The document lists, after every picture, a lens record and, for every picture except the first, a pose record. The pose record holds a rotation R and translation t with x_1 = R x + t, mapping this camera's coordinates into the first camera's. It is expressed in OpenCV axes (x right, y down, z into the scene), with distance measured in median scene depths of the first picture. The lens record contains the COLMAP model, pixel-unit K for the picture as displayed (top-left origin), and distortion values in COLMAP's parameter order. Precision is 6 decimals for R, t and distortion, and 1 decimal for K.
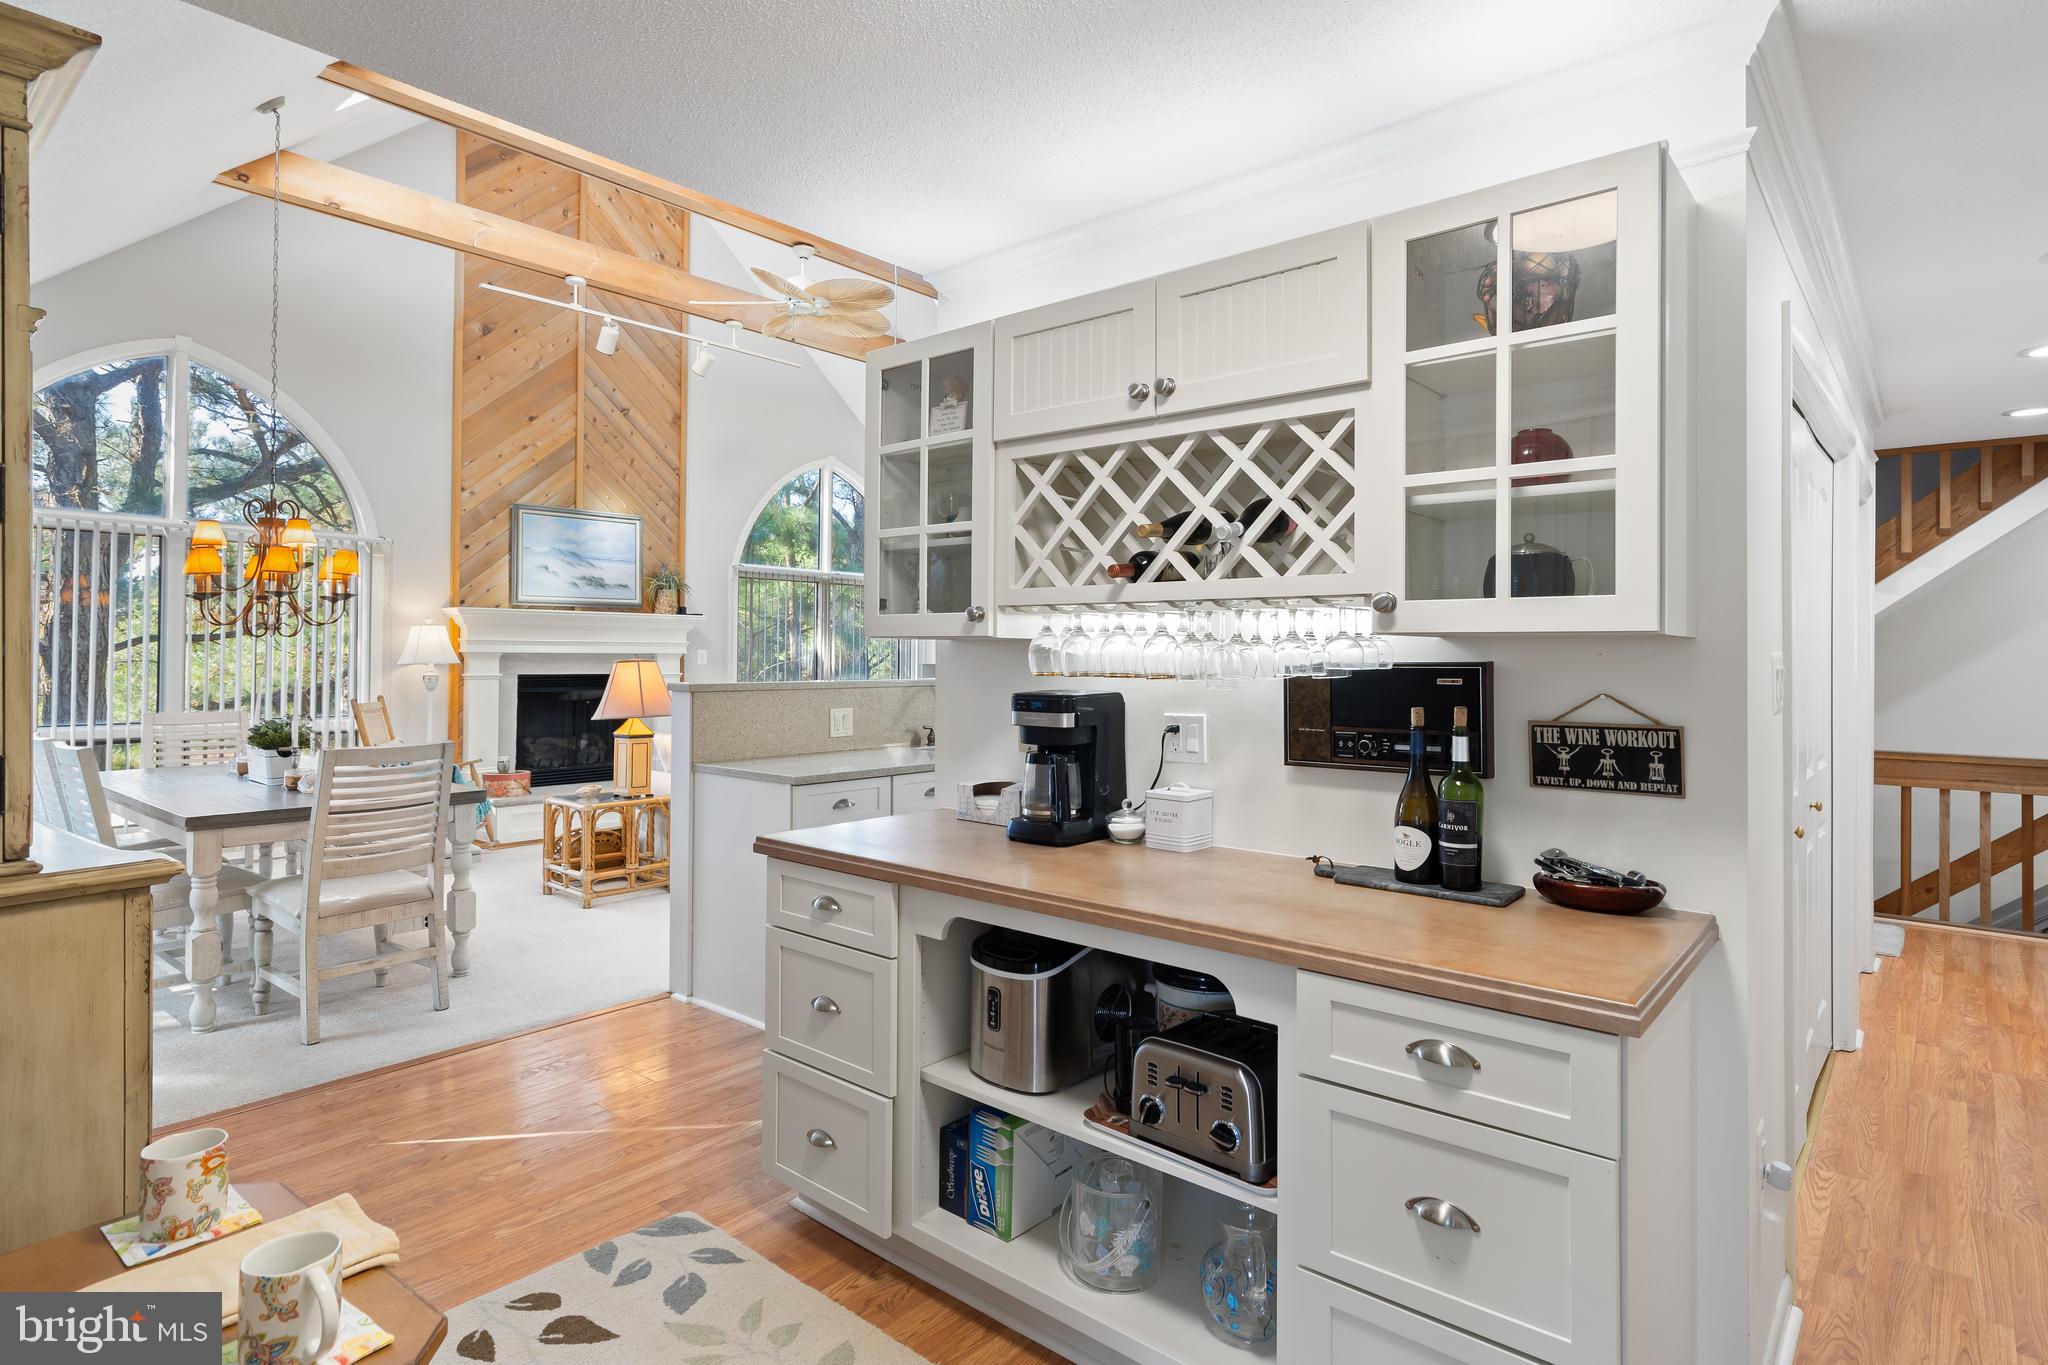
lens RADIAL K [[1113.6, 0, 1028.6], [0, 1113.6, 646.3], [0, 0, 1]] dist [0.001523, 0.000690]
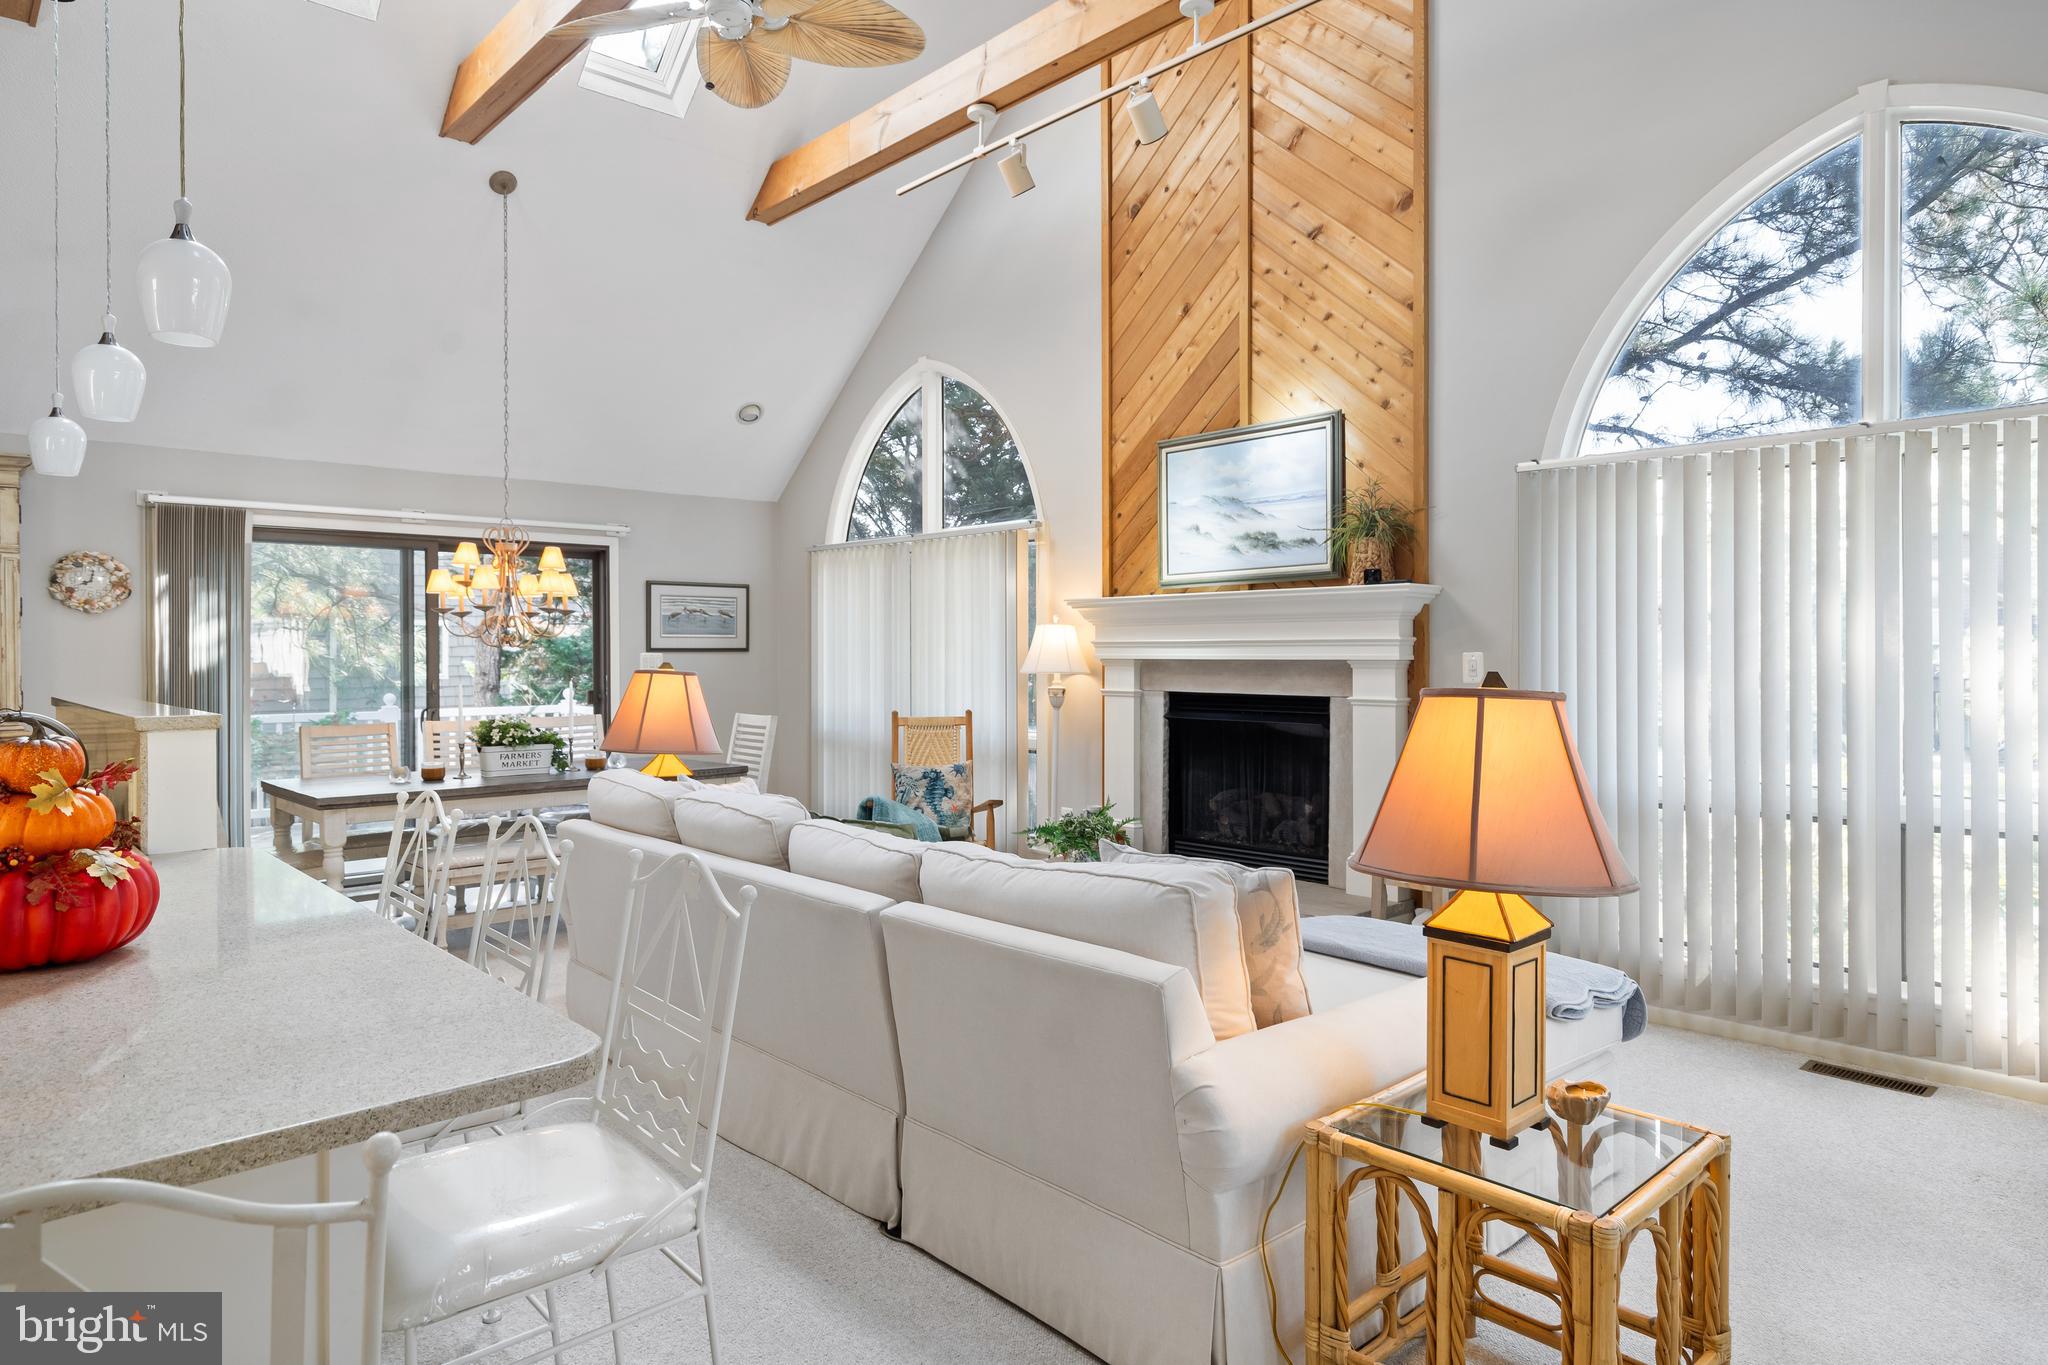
lens RADIAL K [[1221.5, 0, 1023.9], [0, 1221.5, 649.7], [0, 0, 1]] dist [-0.006469, 0.000120]
pose [[-0.106724, -0.013825, -0.994193, 0.288134], [0.005316, 0.999881, -0.014475, 0.010045], [0.994274, -0.006830, -0.106638, 0.979992]]
